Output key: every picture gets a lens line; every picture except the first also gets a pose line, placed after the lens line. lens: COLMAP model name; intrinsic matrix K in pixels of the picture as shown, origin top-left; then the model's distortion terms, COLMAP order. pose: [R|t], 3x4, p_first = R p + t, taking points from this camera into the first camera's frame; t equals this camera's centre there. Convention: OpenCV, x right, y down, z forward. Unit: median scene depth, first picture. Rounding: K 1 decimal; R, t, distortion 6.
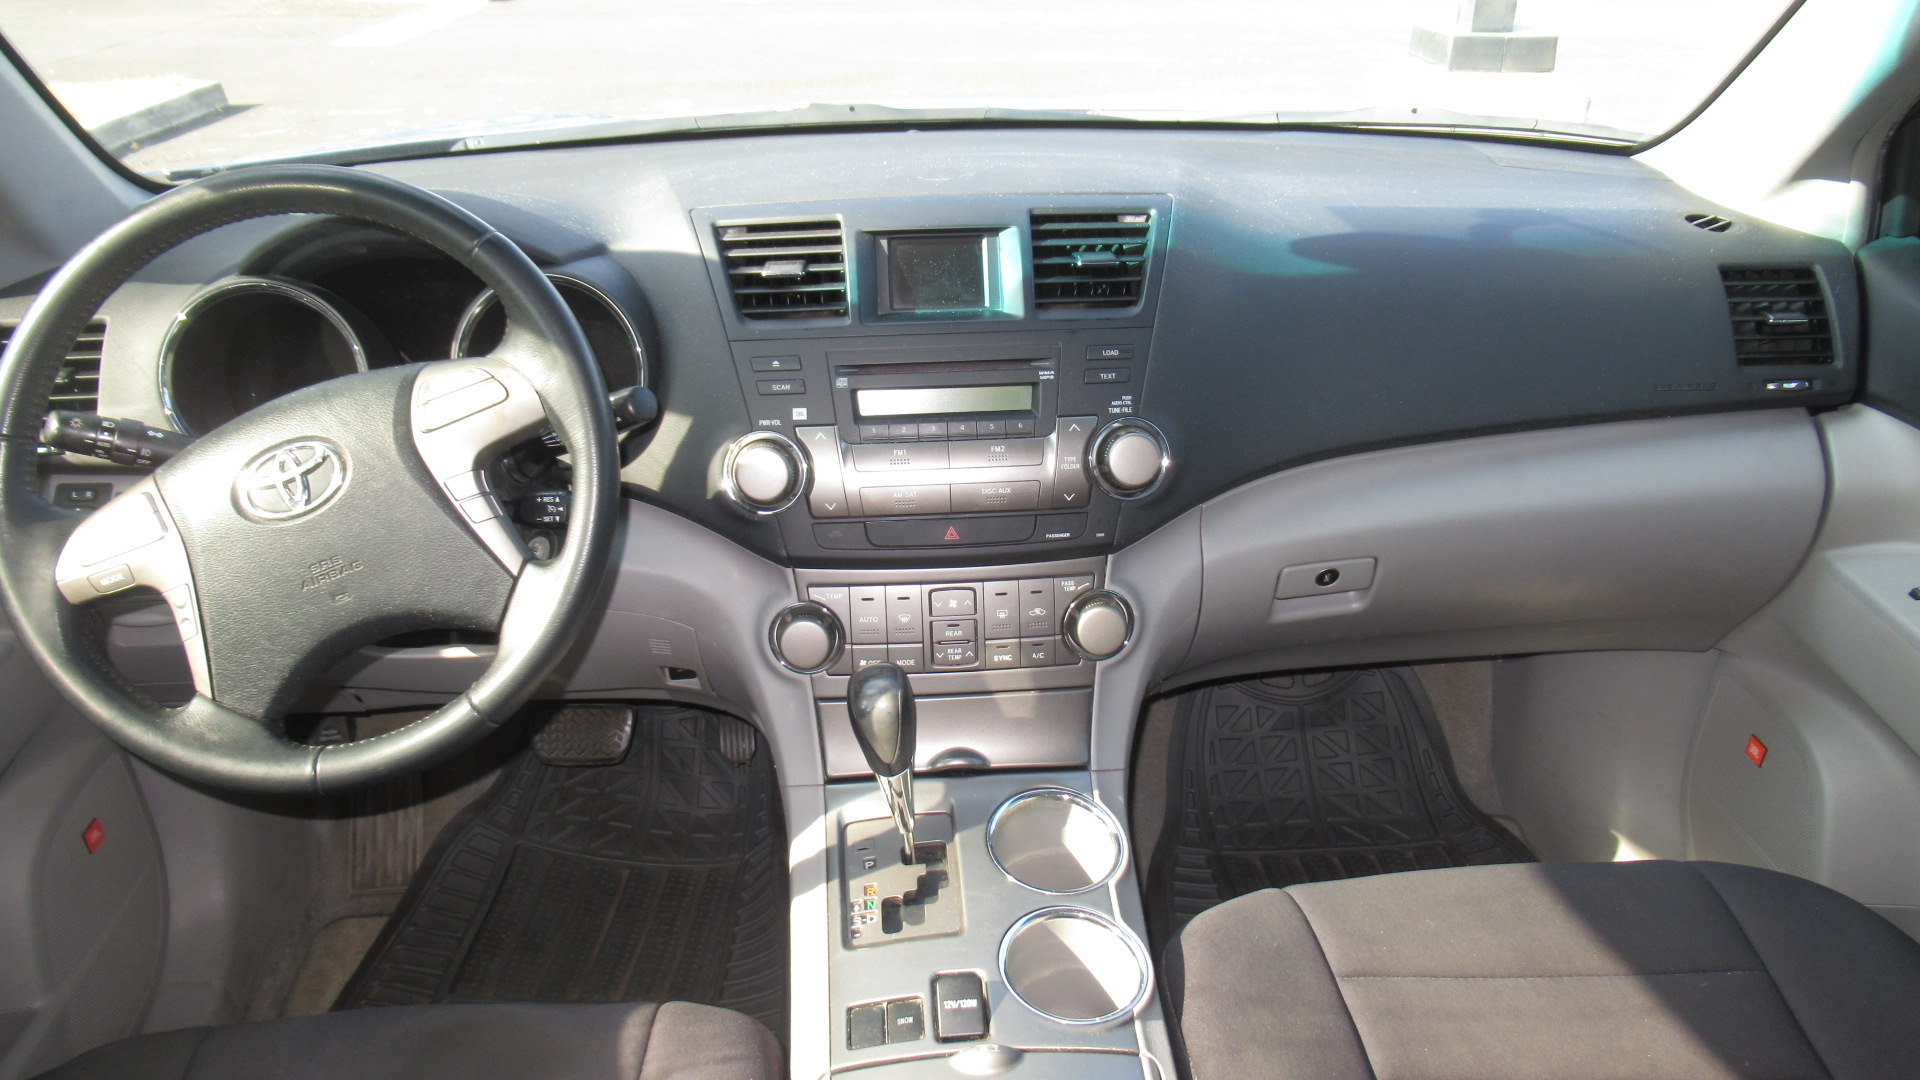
lens RADIAL K [[1413.7, 0, 956.2], [0, 1413.7, 537.8], [0, 0, 1]] dist [-0.012525, 0.002663]
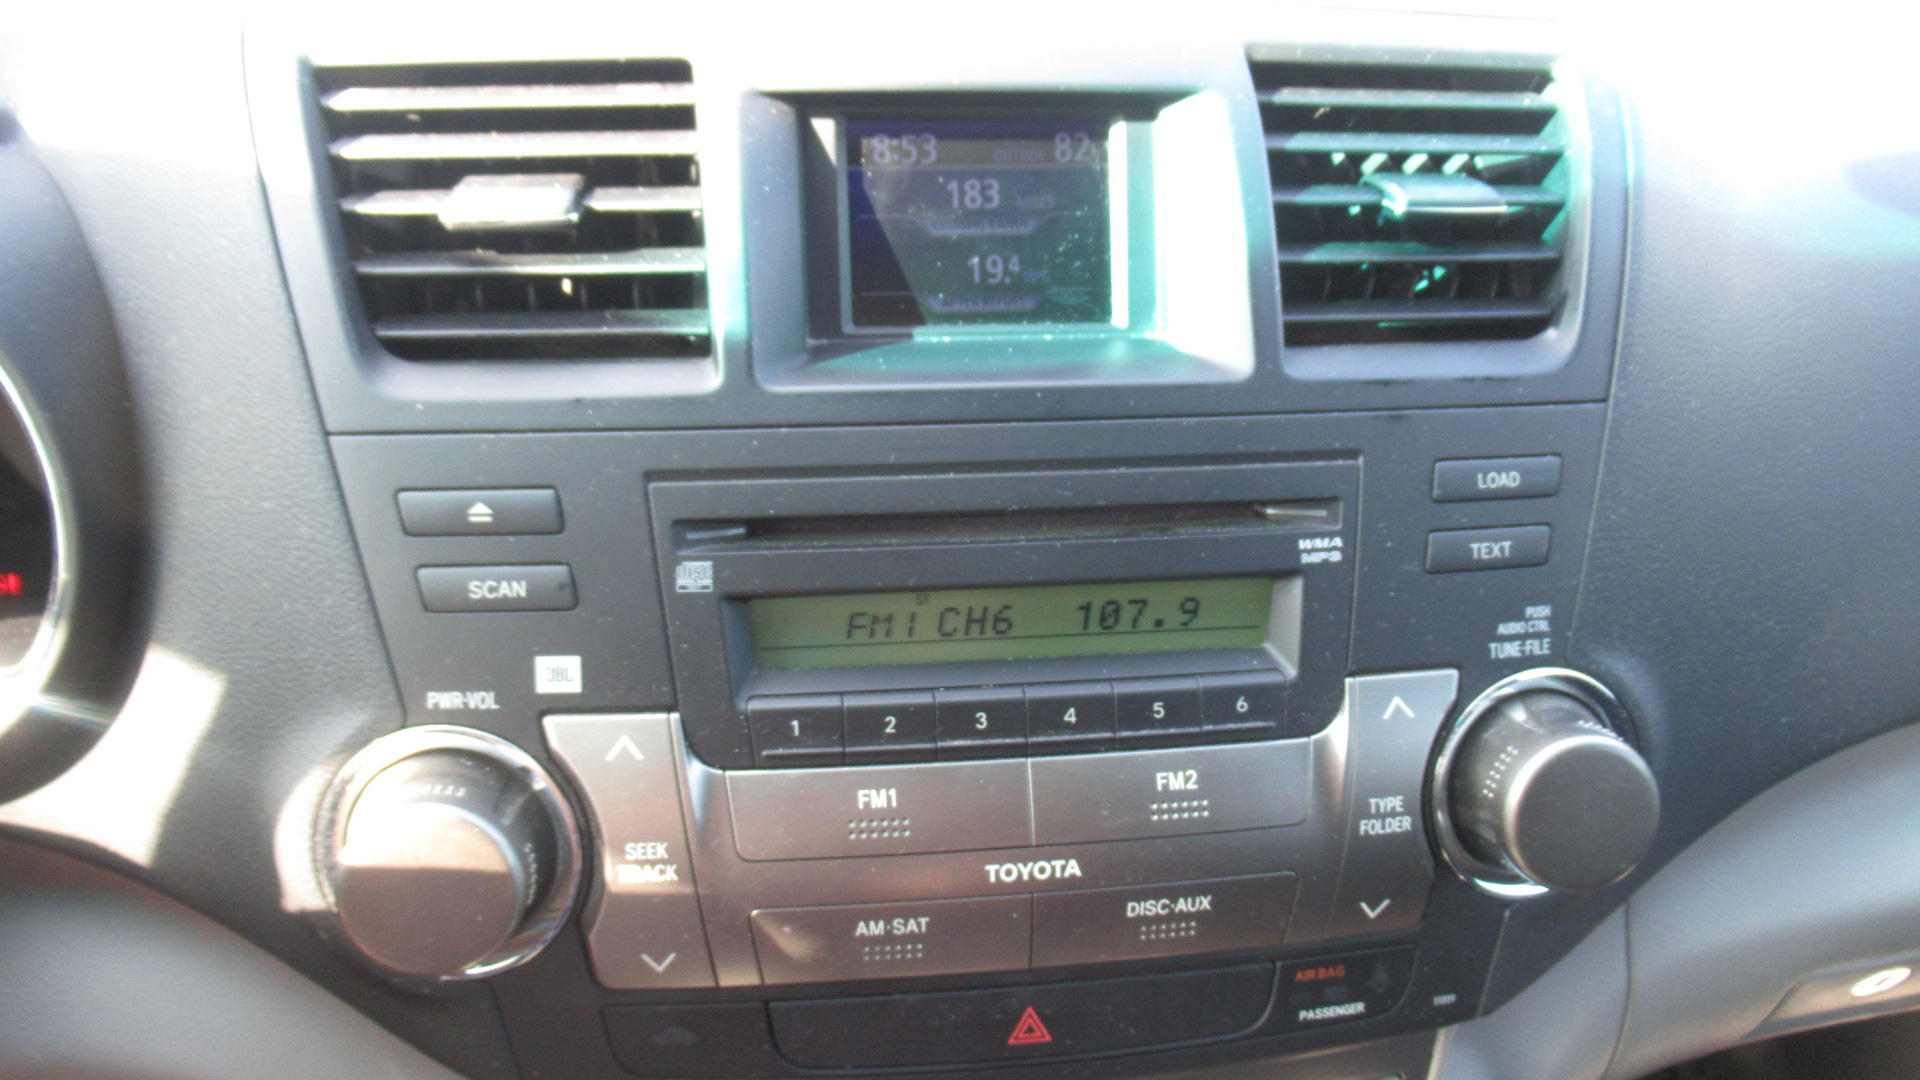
lens RADIAL K [[1413.7, 0, 959.0], [0, 1413.7, 550.6], [0, 0, 1]] dist [-0.012525, 0.002663]
pose [[0.996614, 0.006663, 0.081950, -0.046955], [-0.012304, 0.997573, 0.068531, -0.134884], [-0.081295, -0.069308, 0.994277, 0.669925]]
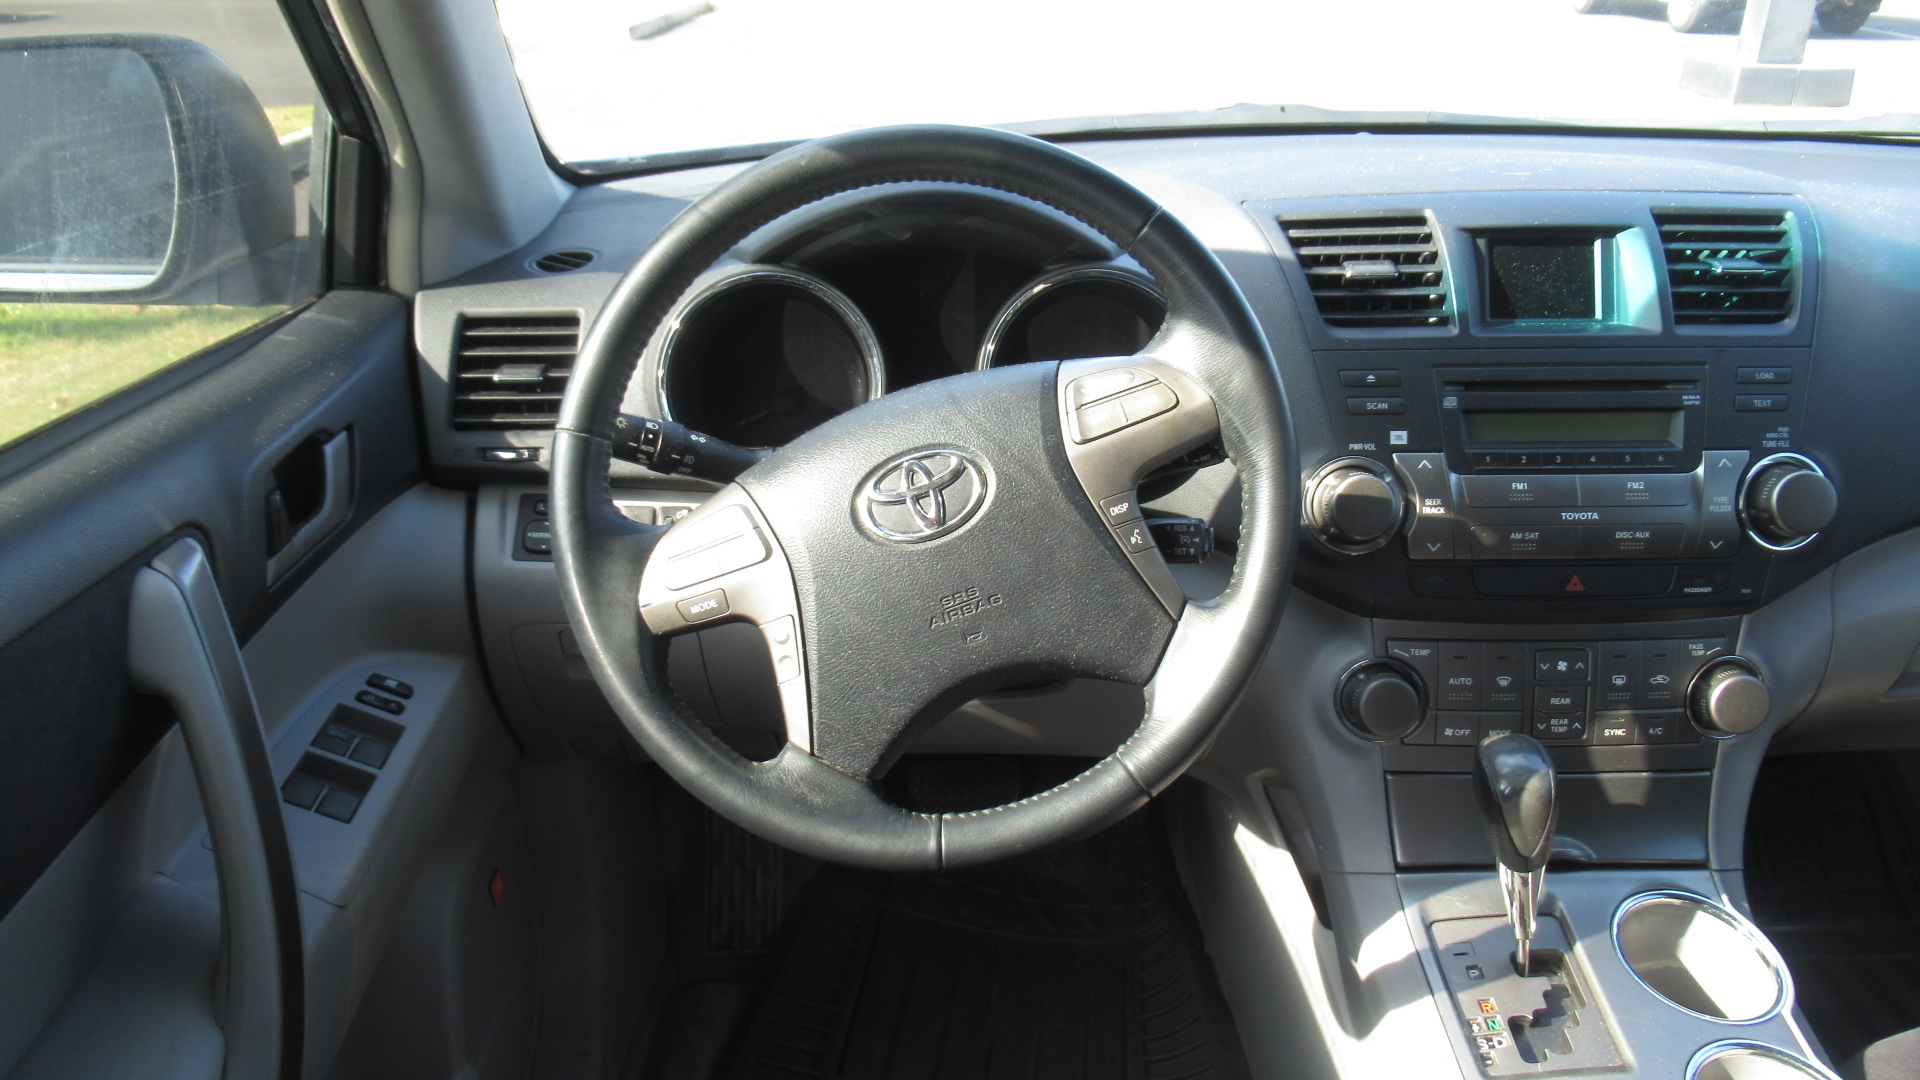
lens RADIAL K [[1413.7, 0, 950.8], [0, 1413.7, 542.7], [0, 0, 1]] dist [-0.012525, 0.002663]
pose [[0.997377, 0.031413, -0.065216, -0.316749], [-0.033192, 0.999101, -0.026379, 0.007180], [0.064328, 0.028474, 0.997522, 0.131147]]
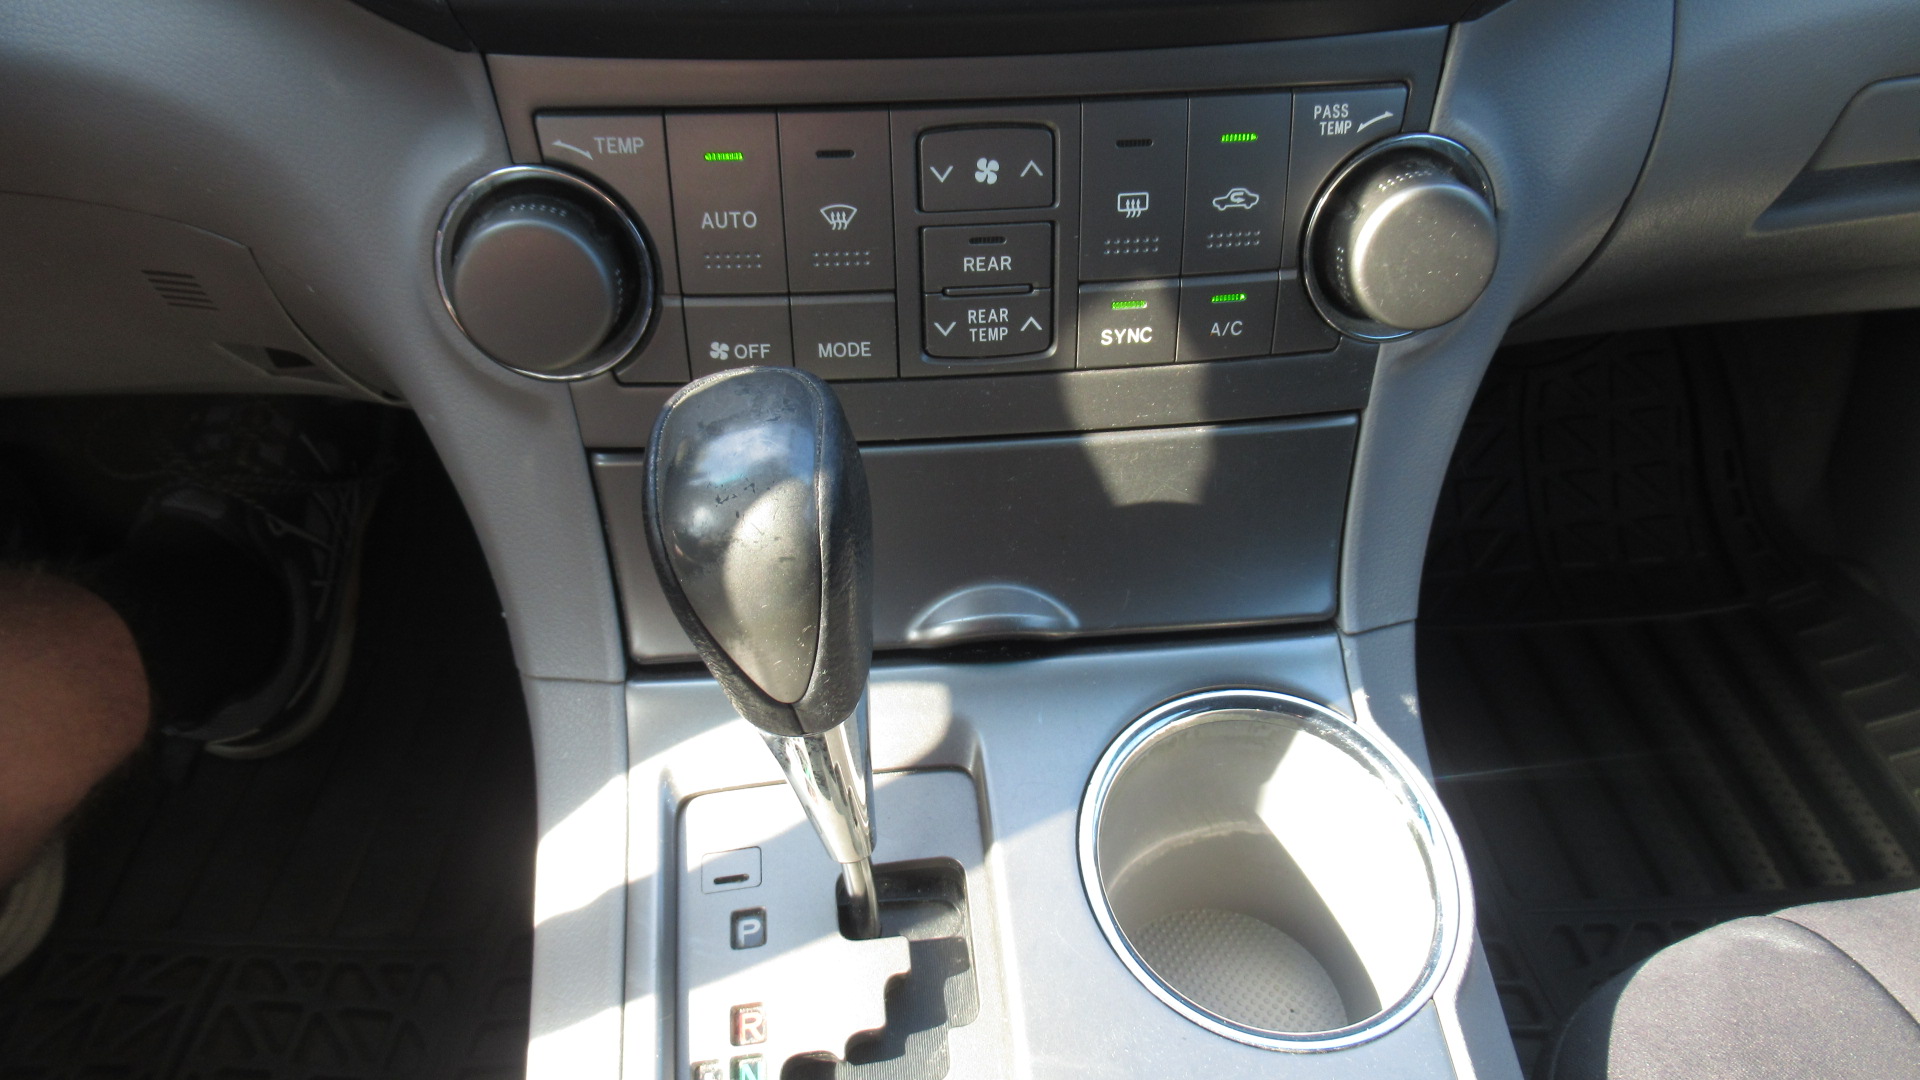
lens RADIAL K [[1413.7, 0, 961.5], [0, 1413.7, 539.8], [0, 0, 1]] dist [-0.012525, 0.002663]
pose [[0.999324, -0.003020, 0.036627, -0.020204], [-0.007366, 0.959937, 0.280120, 0.037102], [-0.036006, -0.280201, 0.959266, 0.667411]]
